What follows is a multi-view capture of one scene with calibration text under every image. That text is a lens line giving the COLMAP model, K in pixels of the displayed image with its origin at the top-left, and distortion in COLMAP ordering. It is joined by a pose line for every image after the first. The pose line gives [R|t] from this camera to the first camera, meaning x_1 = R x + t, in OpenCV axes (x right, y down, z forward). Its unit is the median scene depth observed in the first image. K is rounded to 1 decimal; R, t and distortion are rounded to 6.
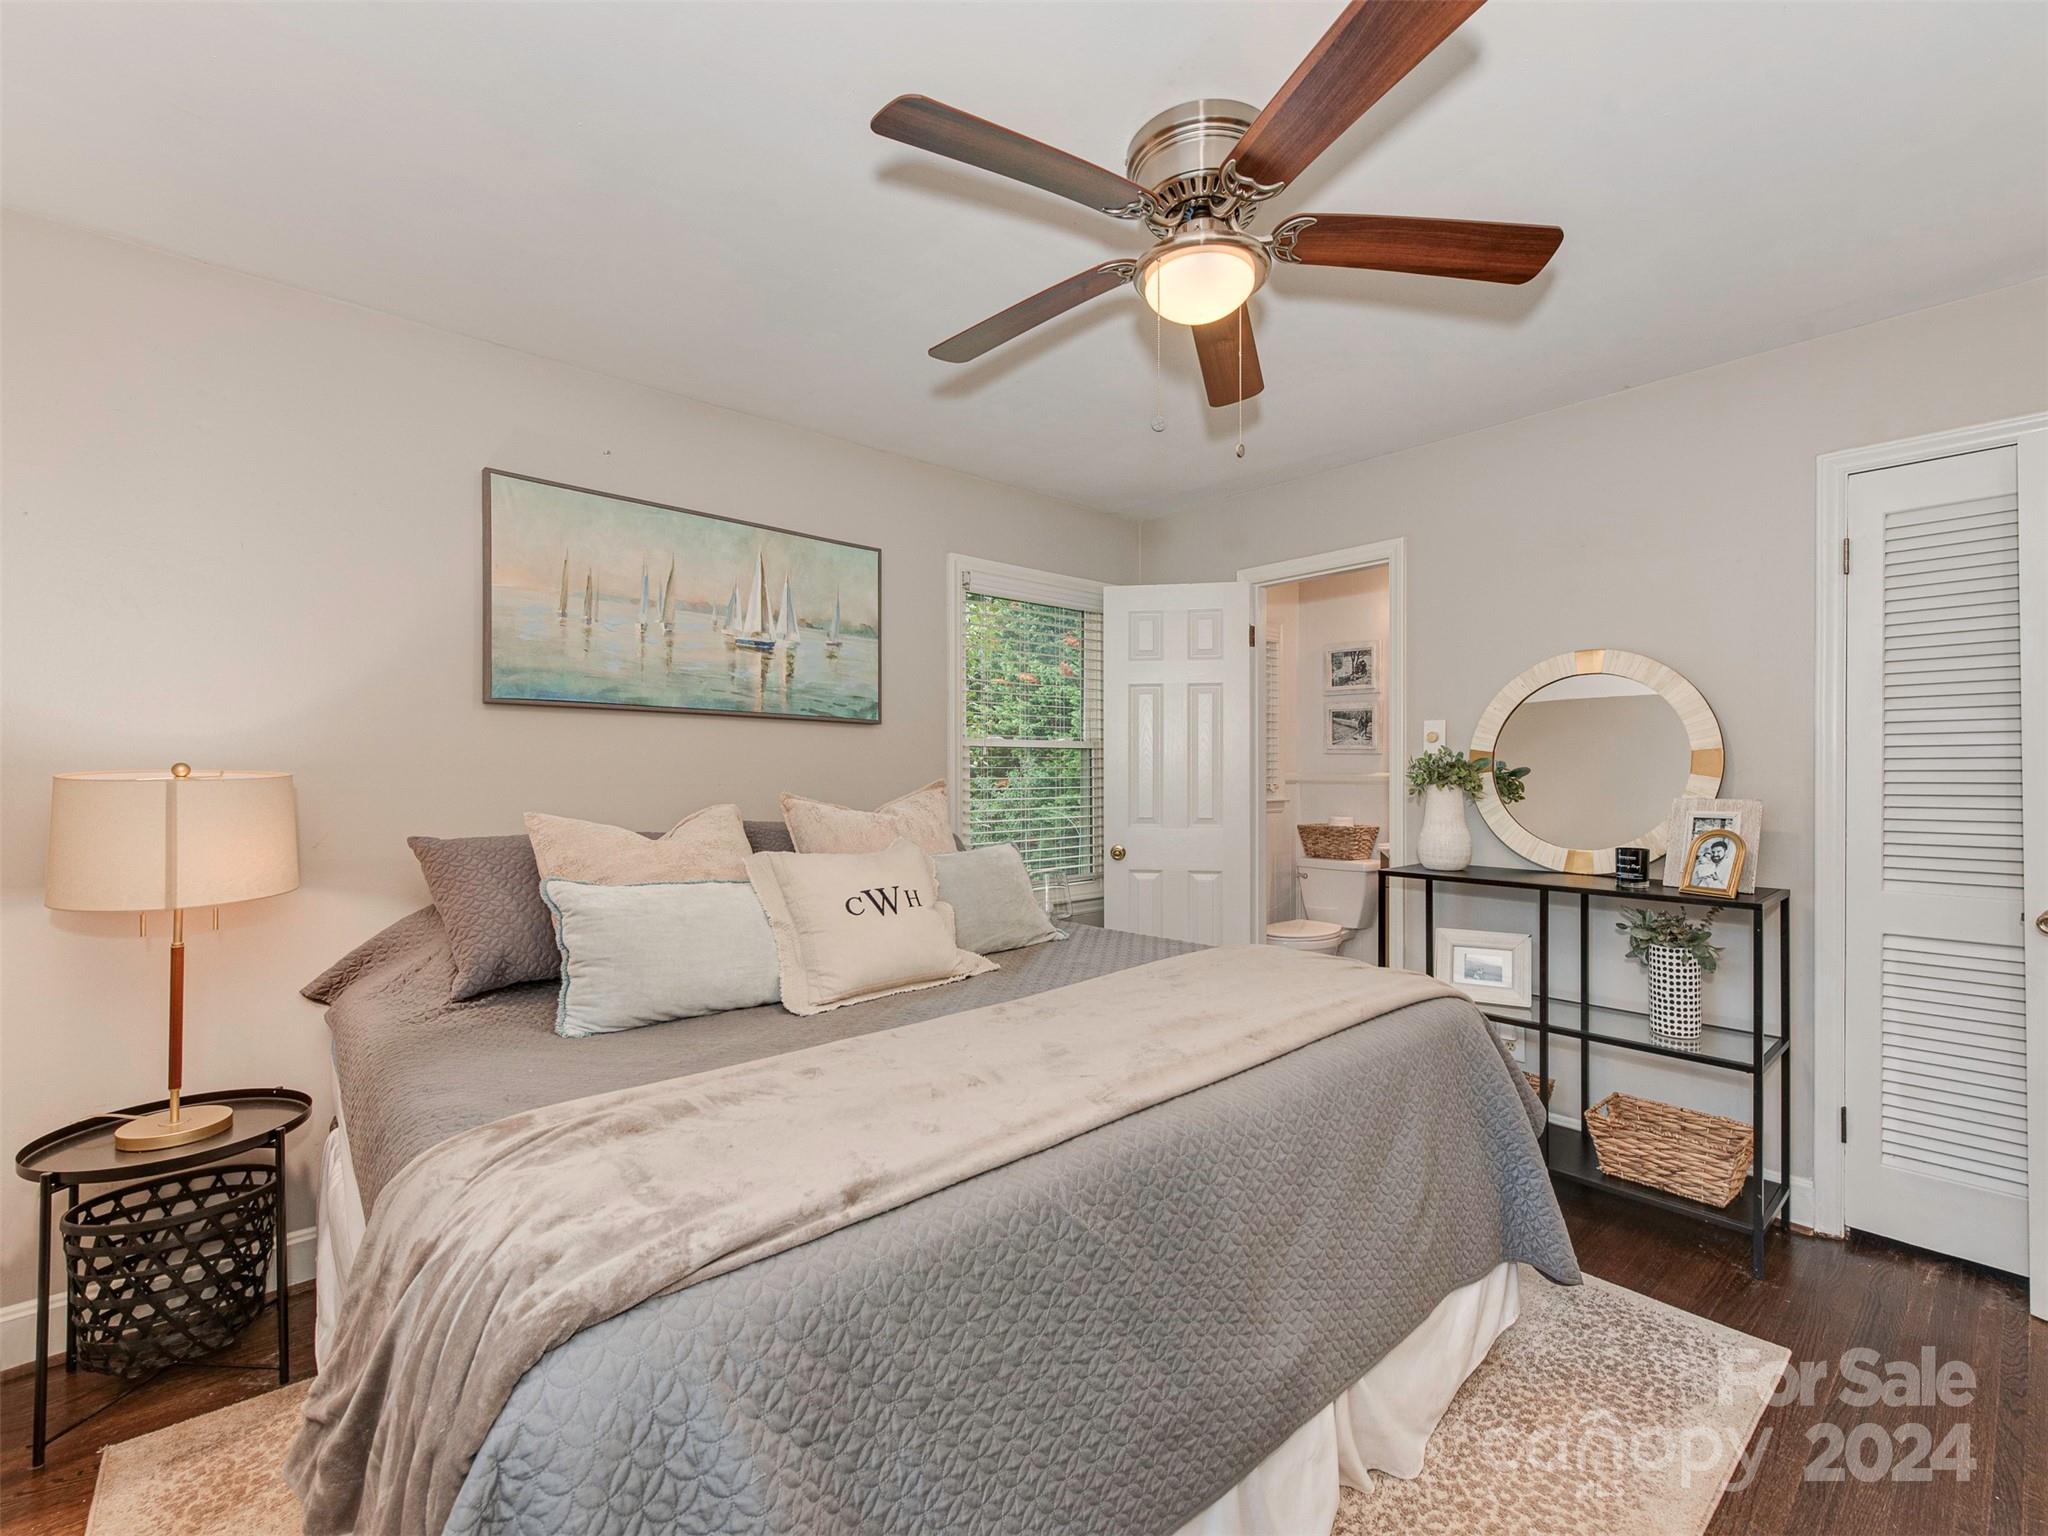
lens RADIAL K [[908.6, 0, 1024.0], [0, 908.6, 768.0], [0, 0, 1]] dist [0.002985, 0.000340]
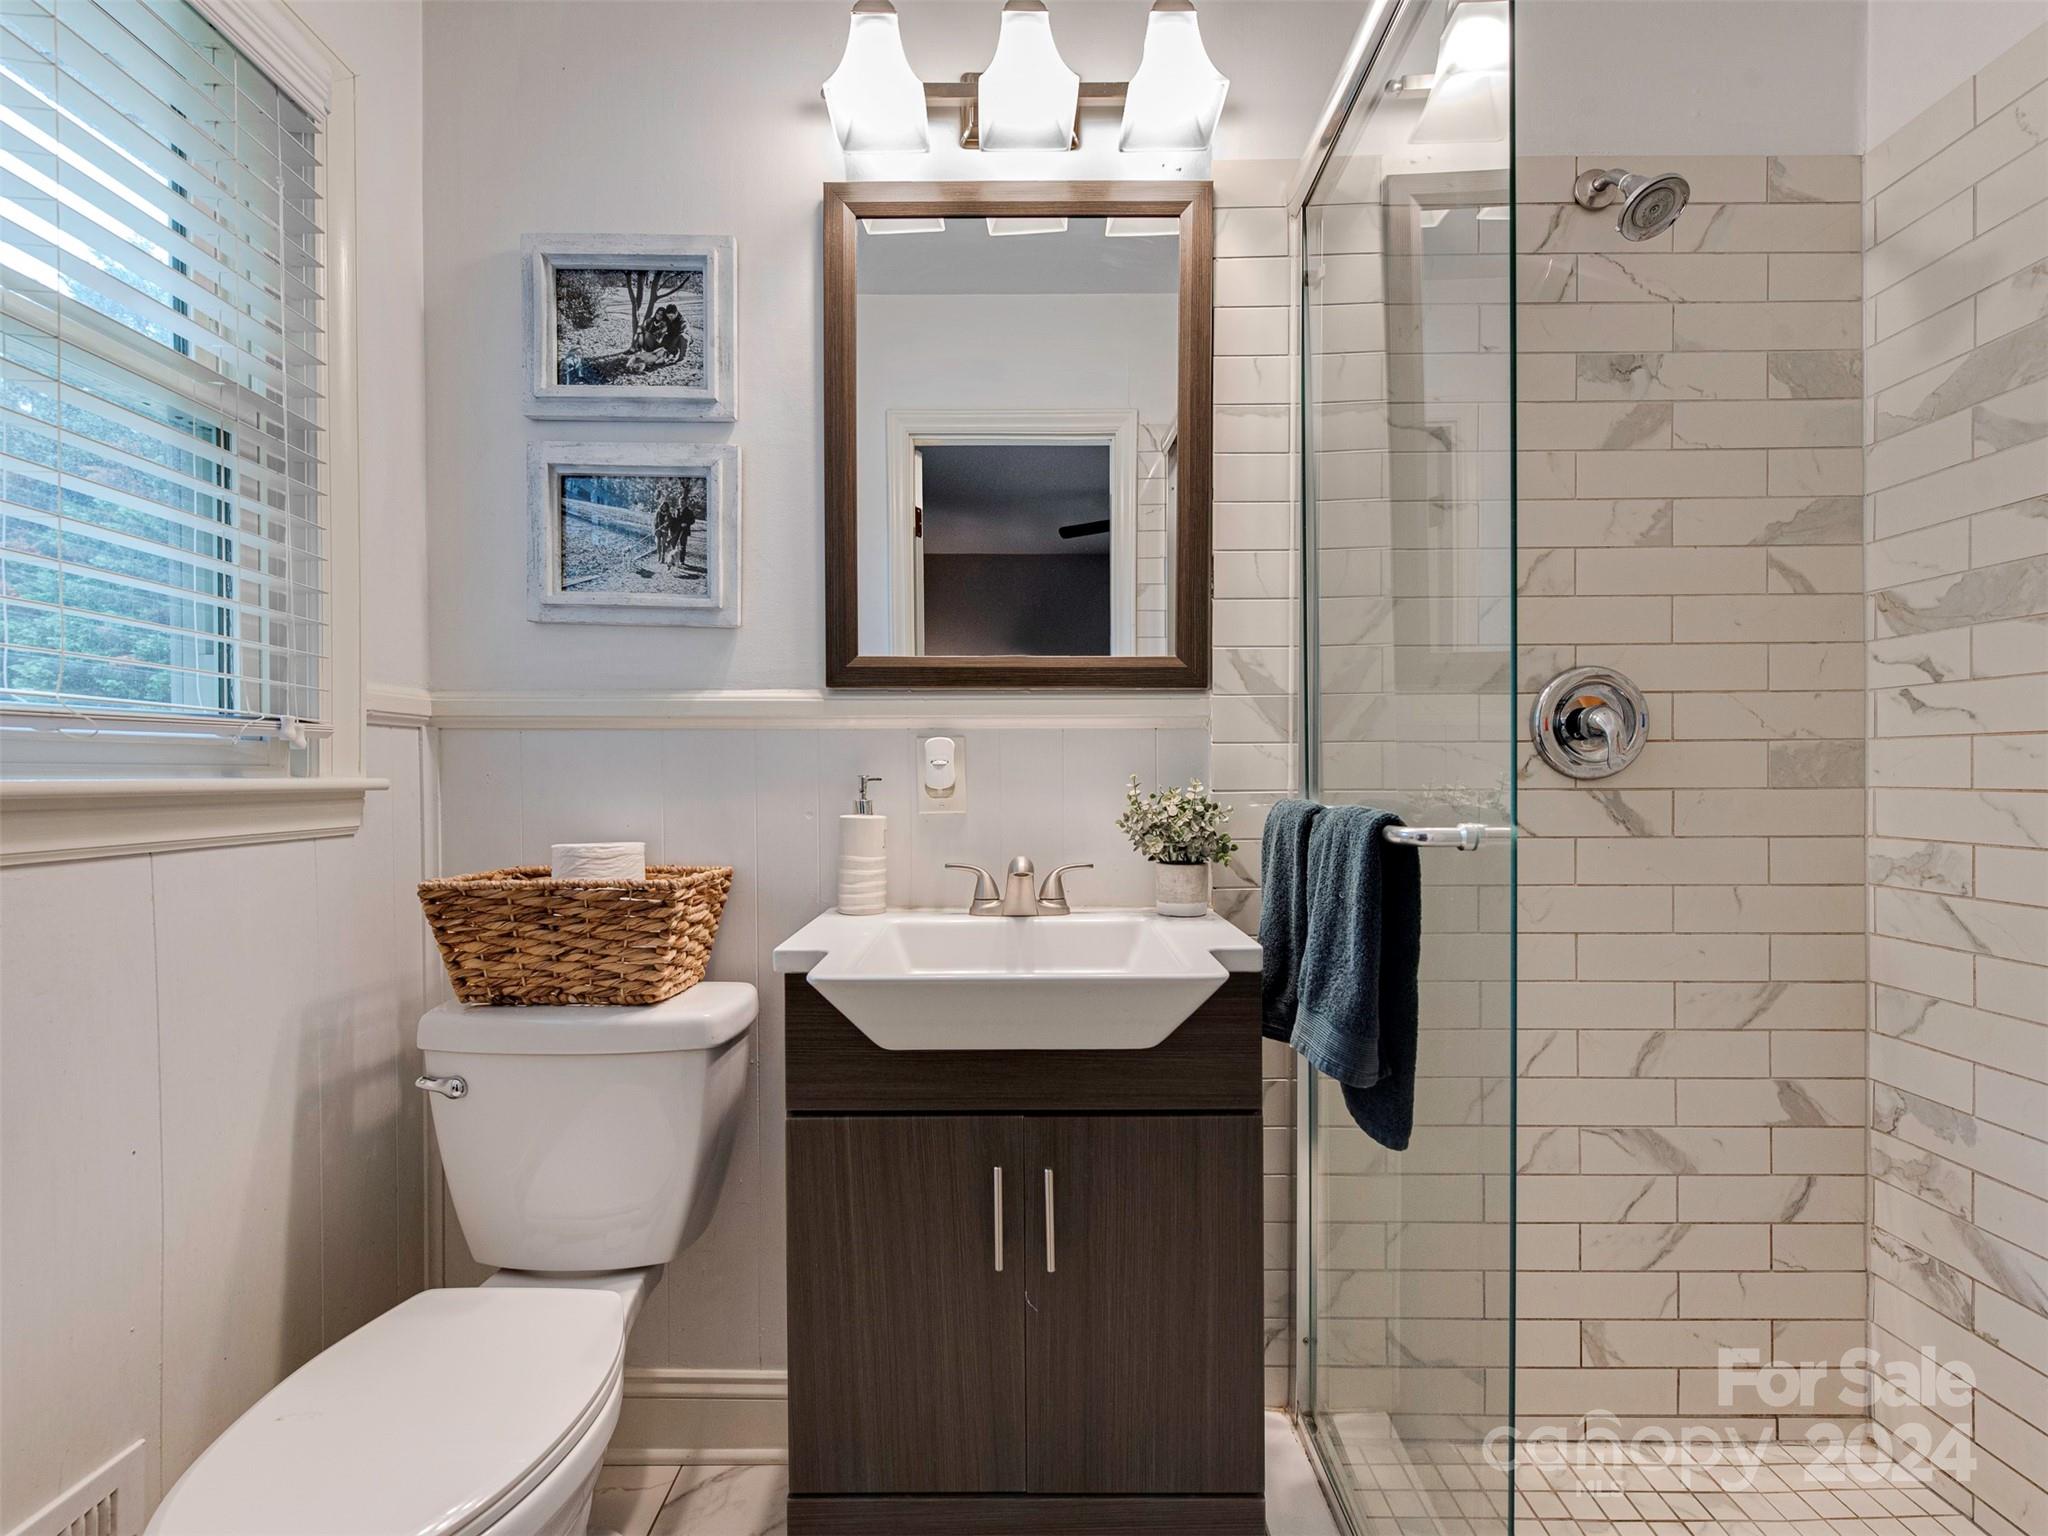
lens RADIAL K [[908.6, 0, 1024.0], [0, 908.6, 768.0], [0, 0, 1]] dist [0.002985, 0.000340]
pose [[0.653230, -0.010162, 0.757091, 0.223036], [-0.005534, 0.999819, 0.018195, 0.024998], [-0.757139, -0.016076, 0.653056, 0.719348]]
